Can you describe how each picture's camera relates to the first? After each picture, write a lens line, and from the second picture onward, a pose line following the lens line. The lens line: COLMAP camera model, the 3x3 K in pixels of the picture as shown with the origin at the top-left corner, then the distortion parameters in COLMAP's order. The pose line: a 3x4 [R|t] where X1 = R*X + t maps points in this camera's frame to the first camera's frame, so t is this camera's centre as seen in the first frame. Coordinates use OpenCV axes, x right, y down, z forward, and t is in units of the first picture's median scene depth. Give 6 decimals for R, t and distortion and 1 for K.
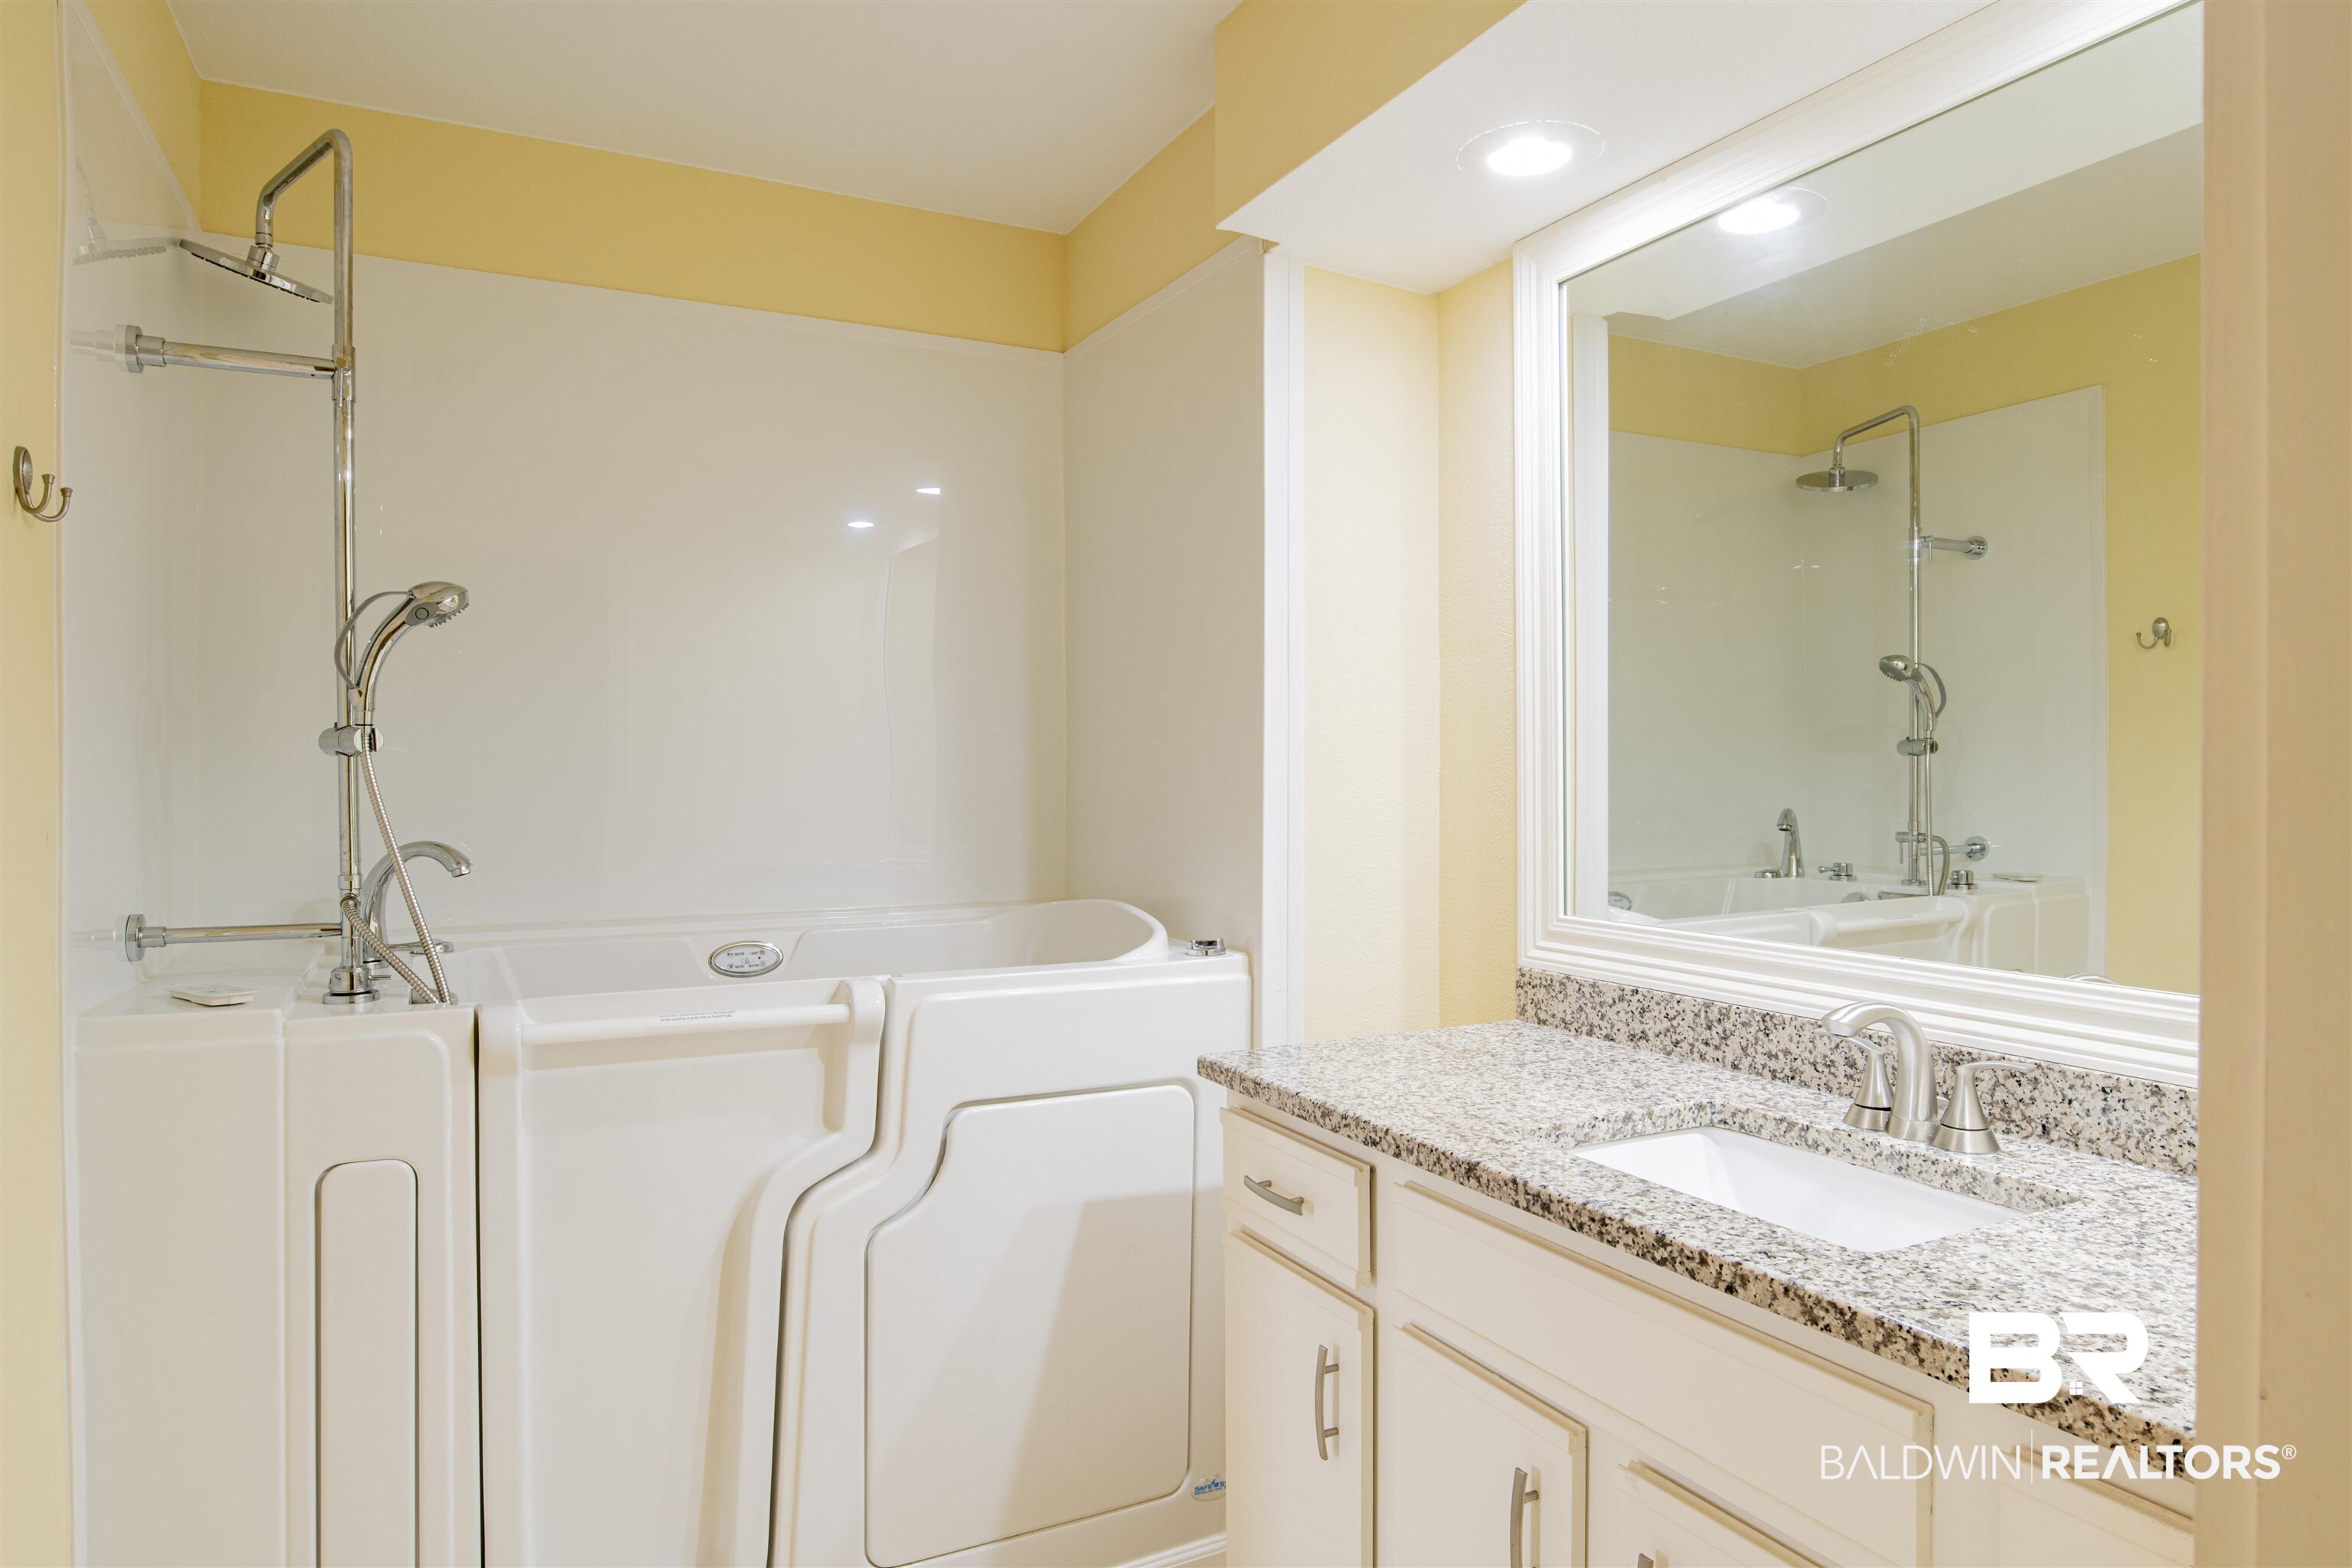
lens RADIAL K [[1441.3, 0, 1183.4], [0, 1441.3, 800.0], [0, 0, 1]] dist [-0.037669, 0.006285]
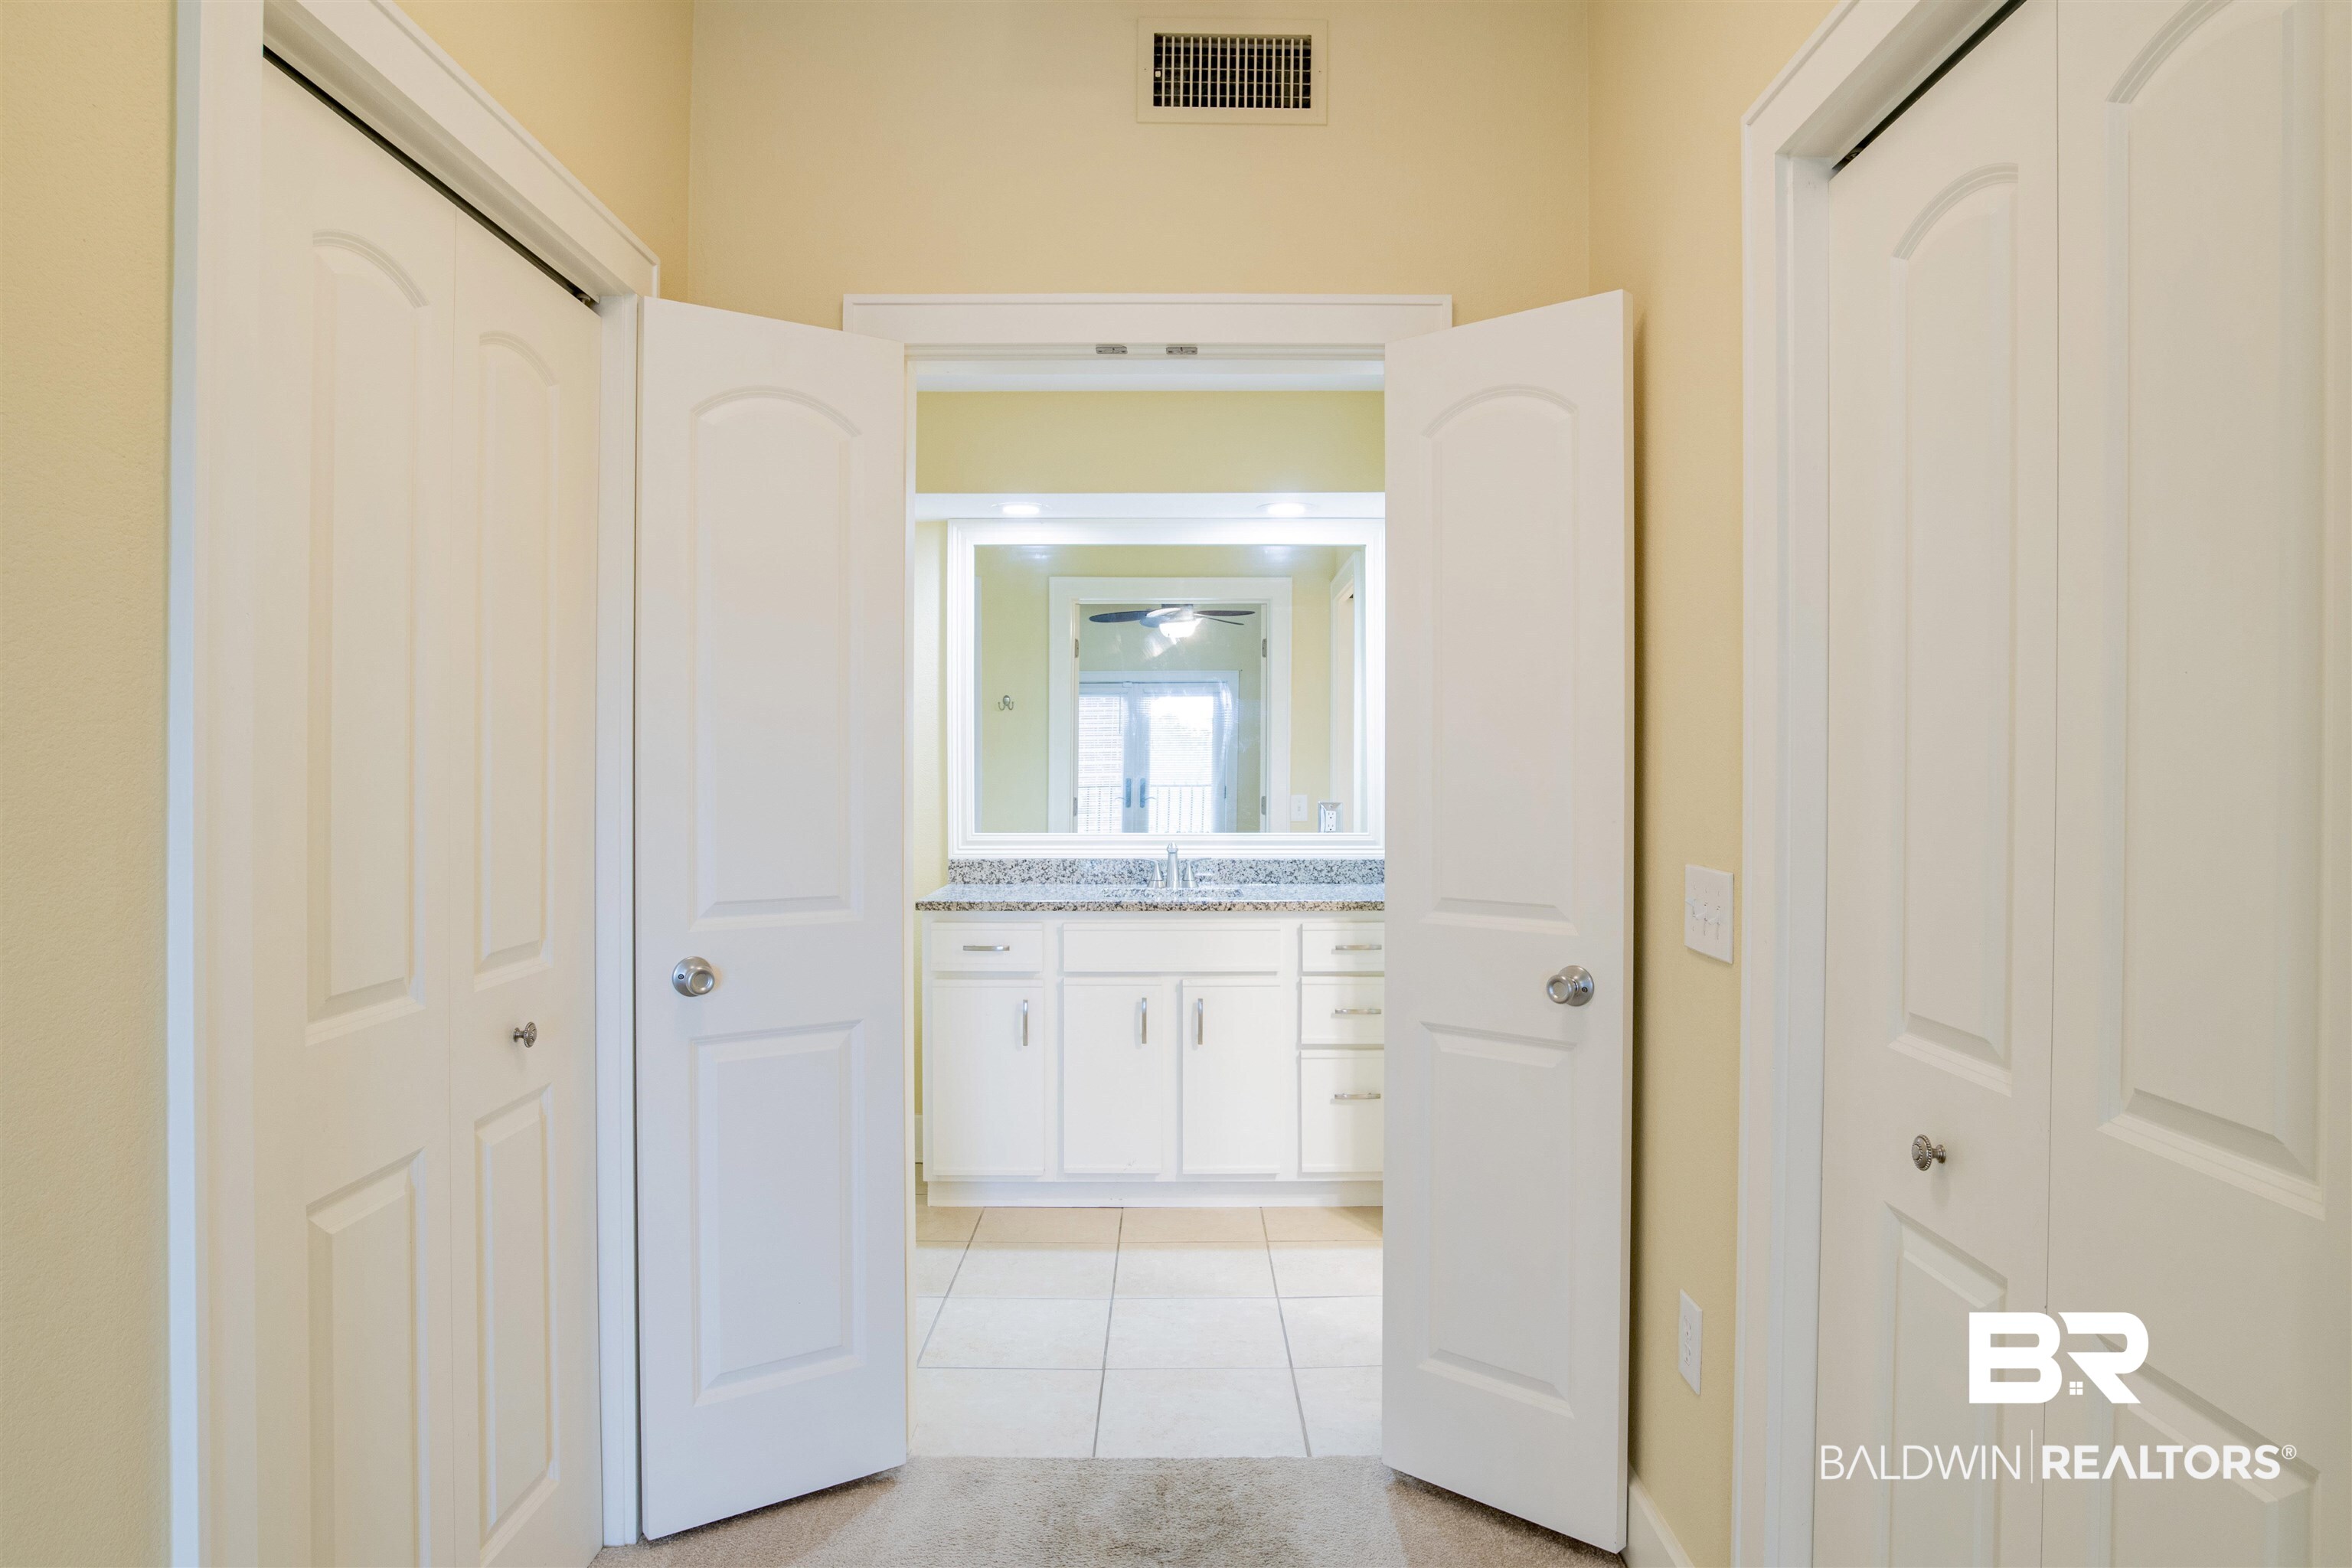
lens RADIAL K [[1441.3, 0, 1168.6], [0, 1441.3, 779.9], [0, 0, 1]] dist [-0.037669, 0.006285]
pose [[0.462007, -0.008353, 0.886837, -1.636104], [0.020099, 0.999797, -0.001054, 0.005378], [-0.886648, 0.018312, 0.462081, -0.314146]]
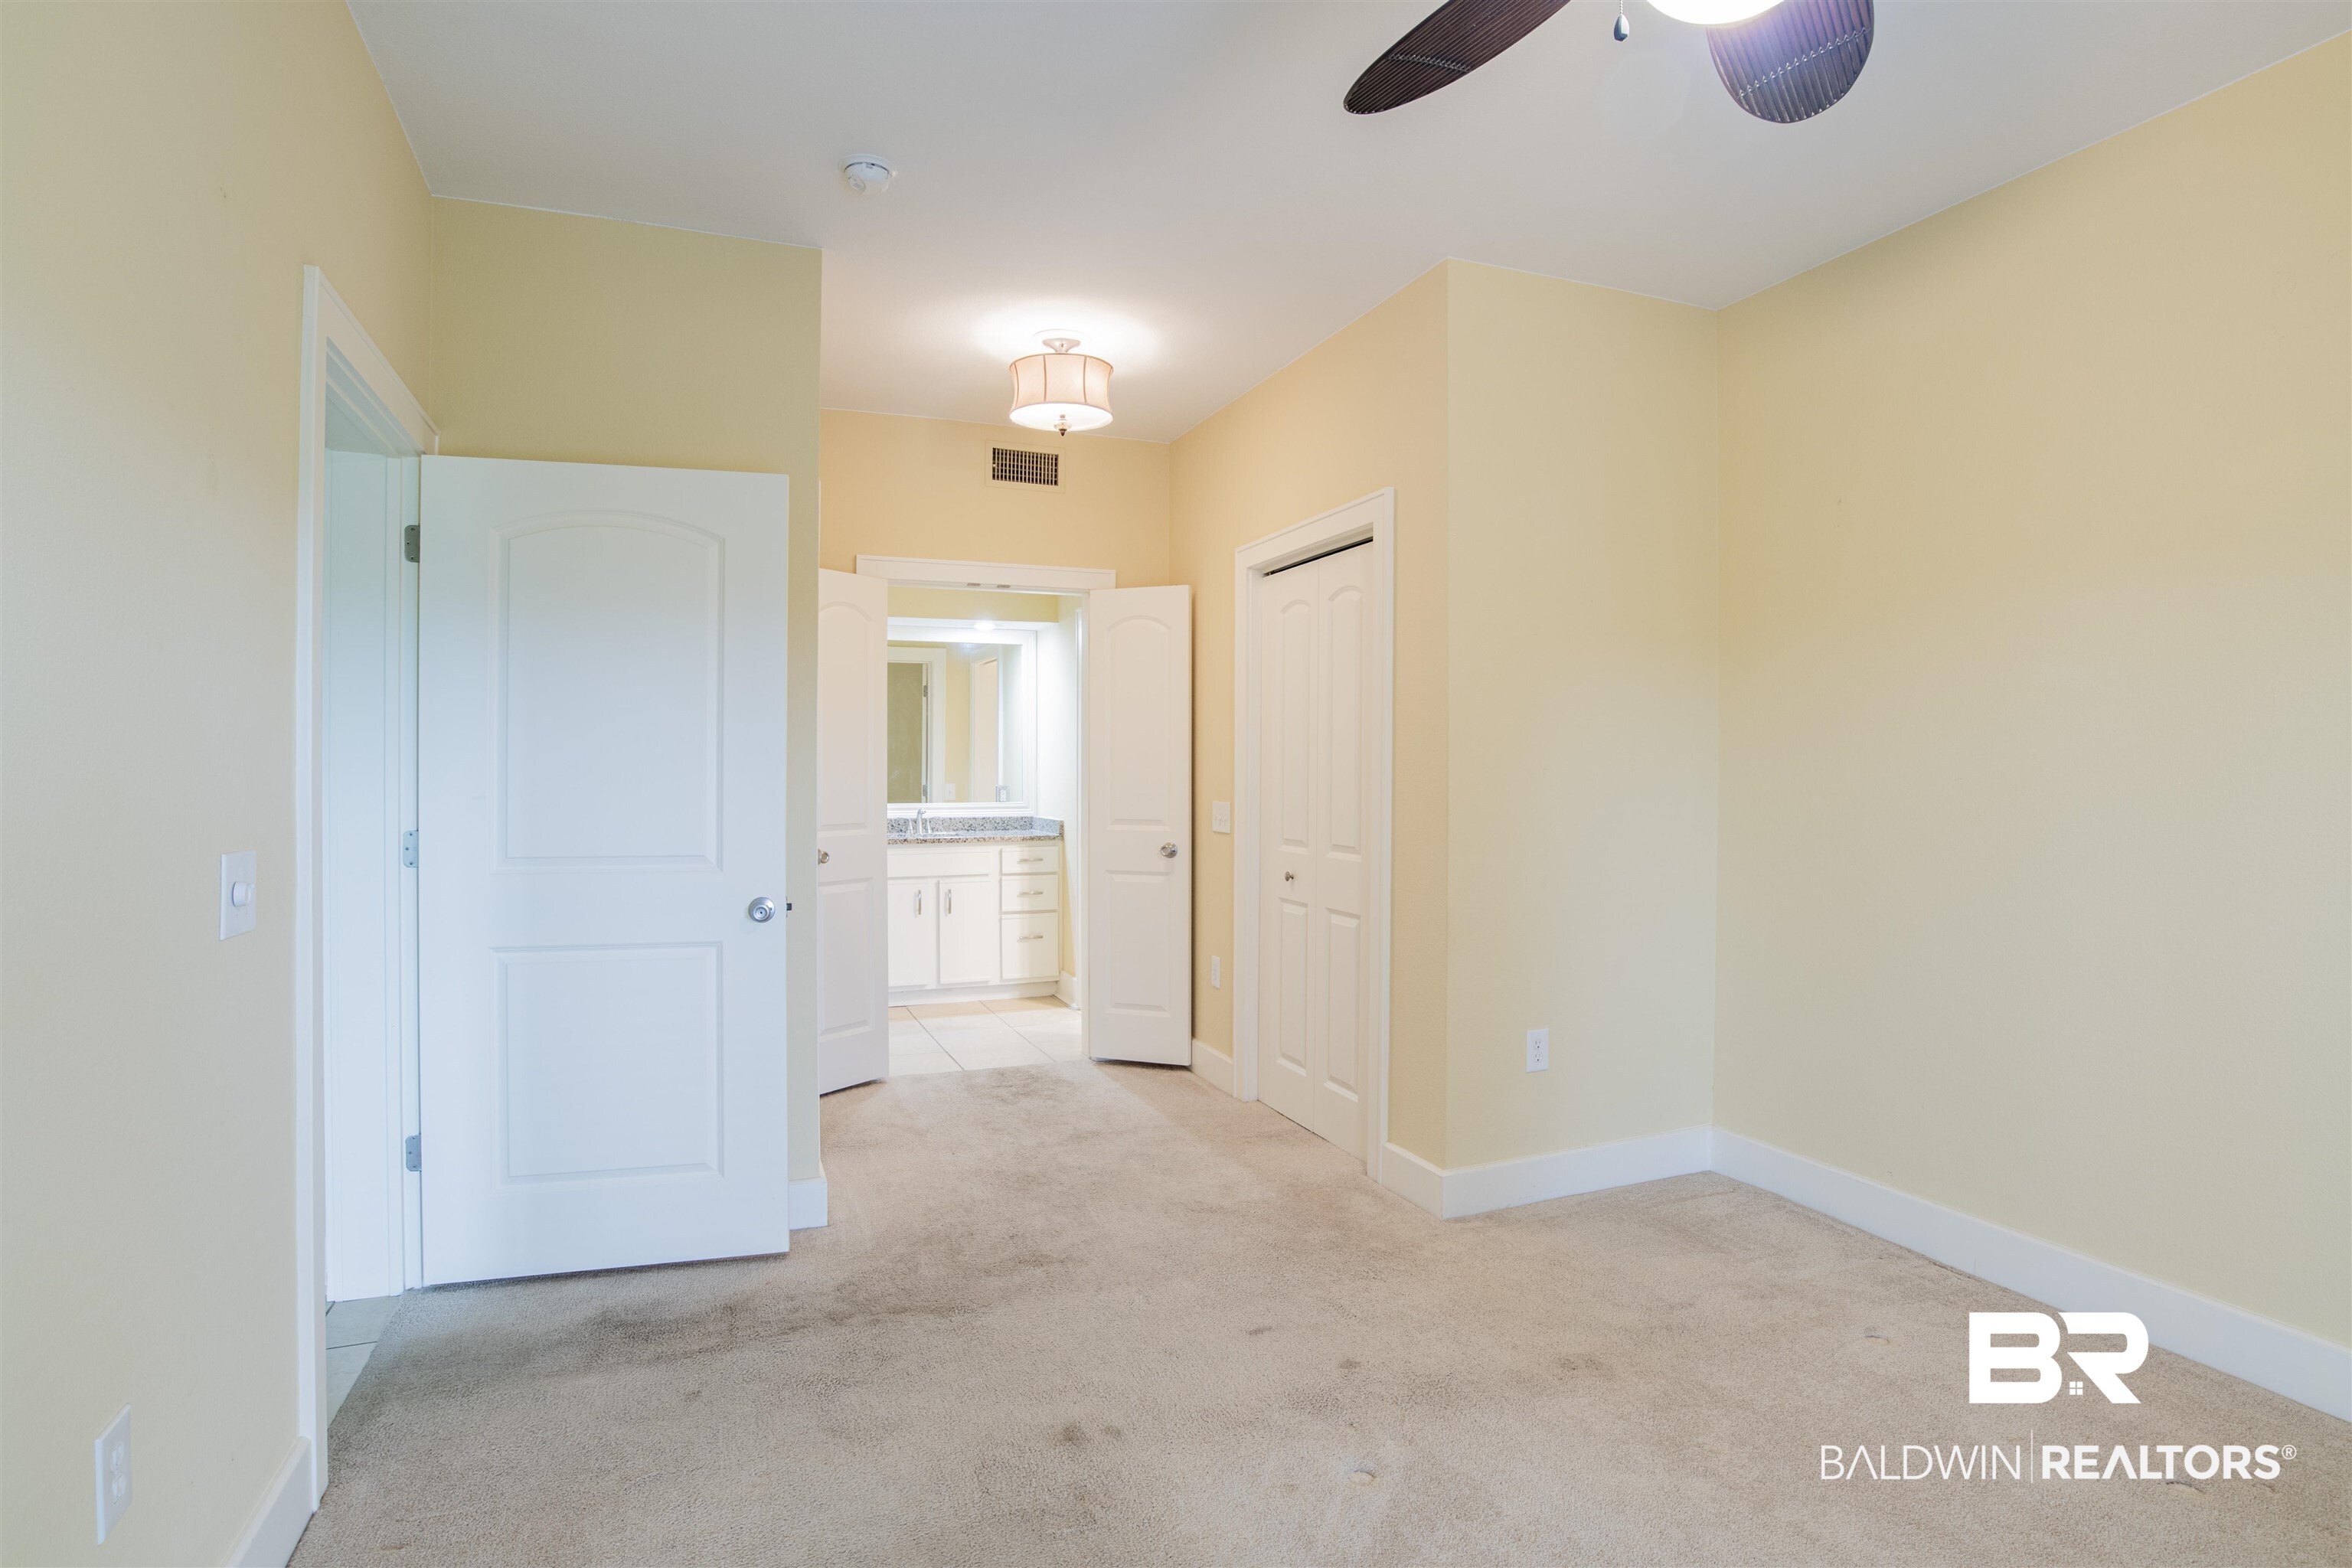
lens RADIAL K [[1203.1, 0, 1178.1], [0, 1203.1, 777.9], [0, 0, 1]] dist [-0.017774, -0.000973]
pose [[0.102314, -0.009569, 0.994706, -2.884958], [0.021610, 0.999739, 0.007395, 0.006436], [-0.994517, 0.020739, 0.102494, -0.343724]]
